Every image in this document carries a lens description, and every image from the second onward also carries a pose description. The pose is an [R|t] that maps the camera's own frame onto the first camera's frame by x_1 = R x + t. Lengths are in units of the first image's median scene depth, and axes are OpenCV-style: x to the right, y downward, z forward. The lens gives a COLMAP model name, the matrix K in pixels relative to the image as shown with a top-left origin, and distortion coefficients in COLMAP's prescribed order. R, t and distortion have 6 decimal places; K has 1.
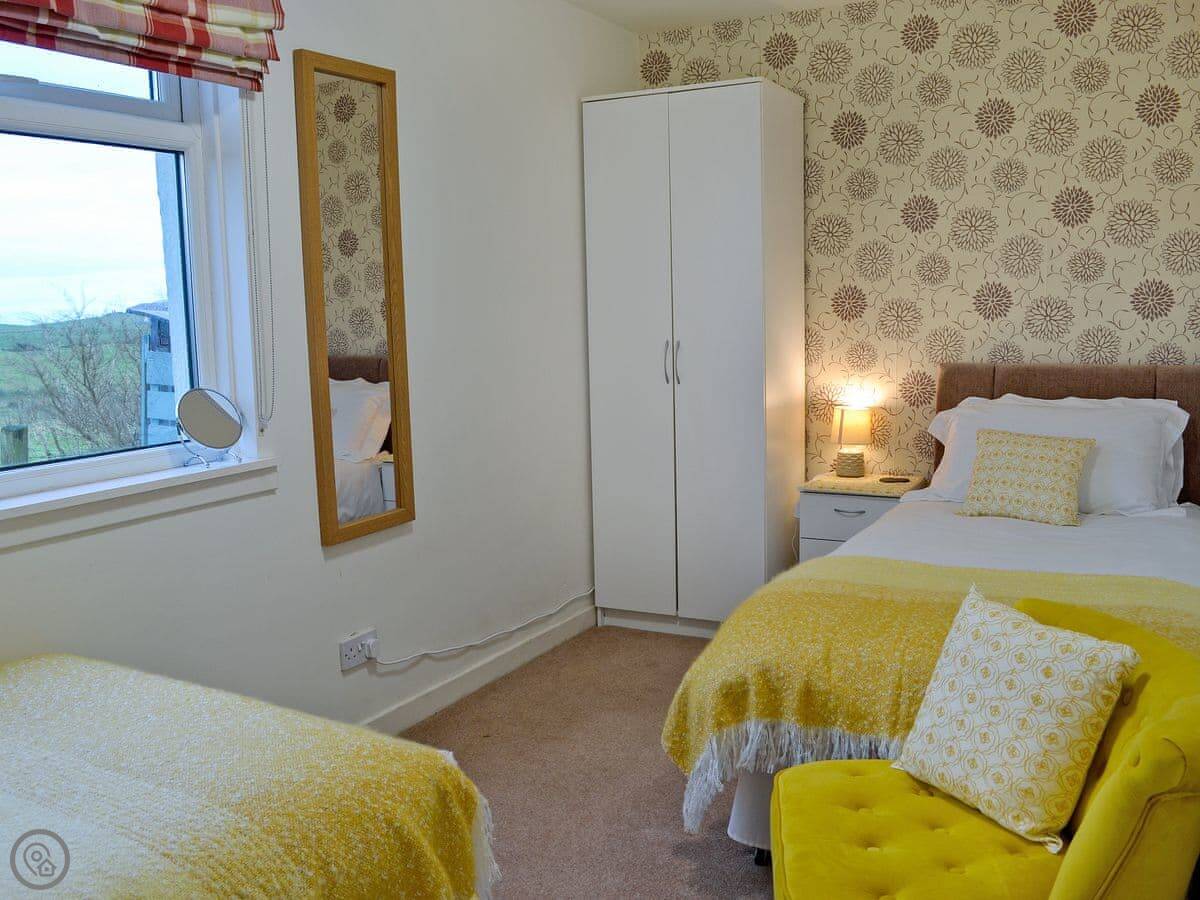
lens RADIAL K [[1107.8, 0, 599.5], [0, 1107.8, 479.6], [0, 0, 1]] dist [-0.089969, 0.000790]
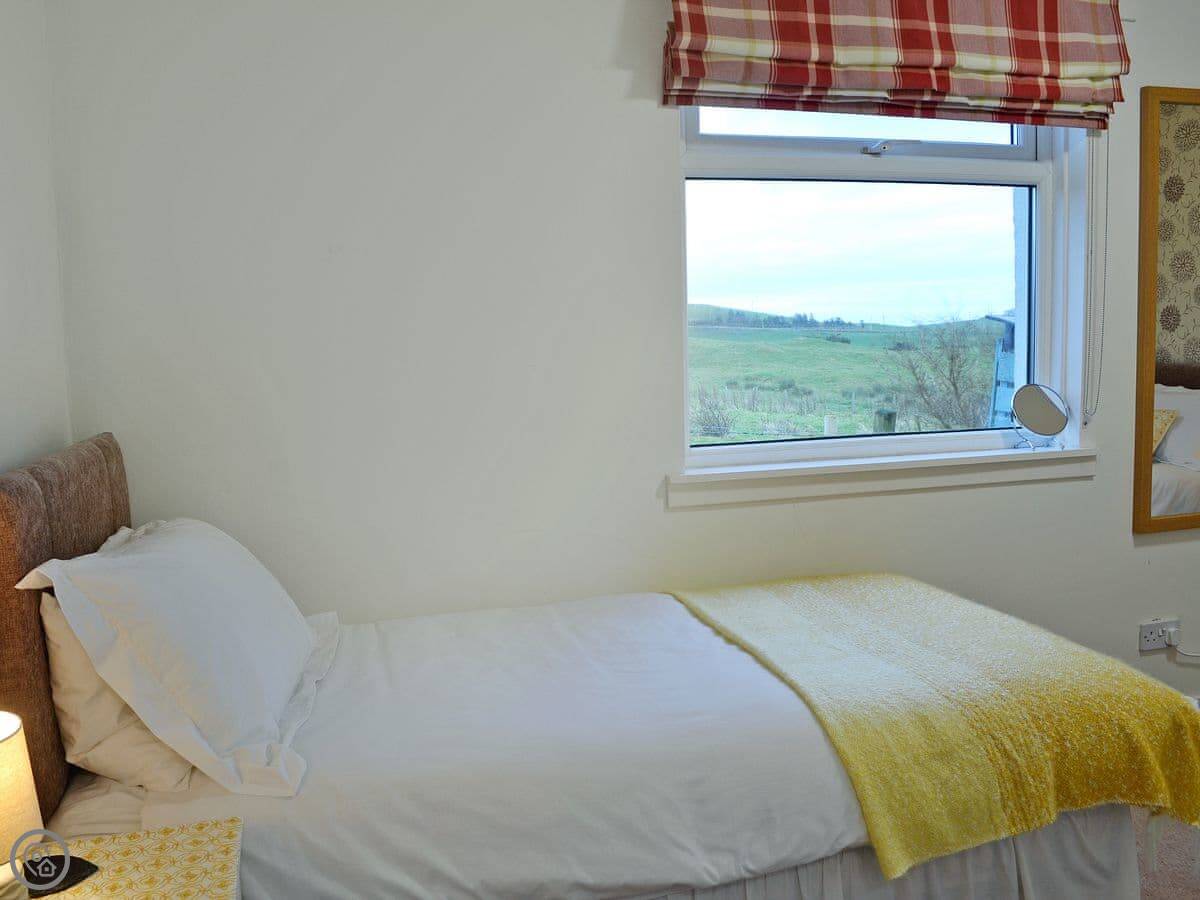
lens RADIAL K [[1224.5, 0, 600.8], [0, 1224.5, 445.1], [0, 0, 1]] dist [-0.081996, 0.009325]
pose [[0.743207, 0.072629, -0.665107, 0.169153], [-0.102407, 0.994726, -0.005808, 0.039459], [0.661177, 0.072428, 0.746725, -0.295057]]
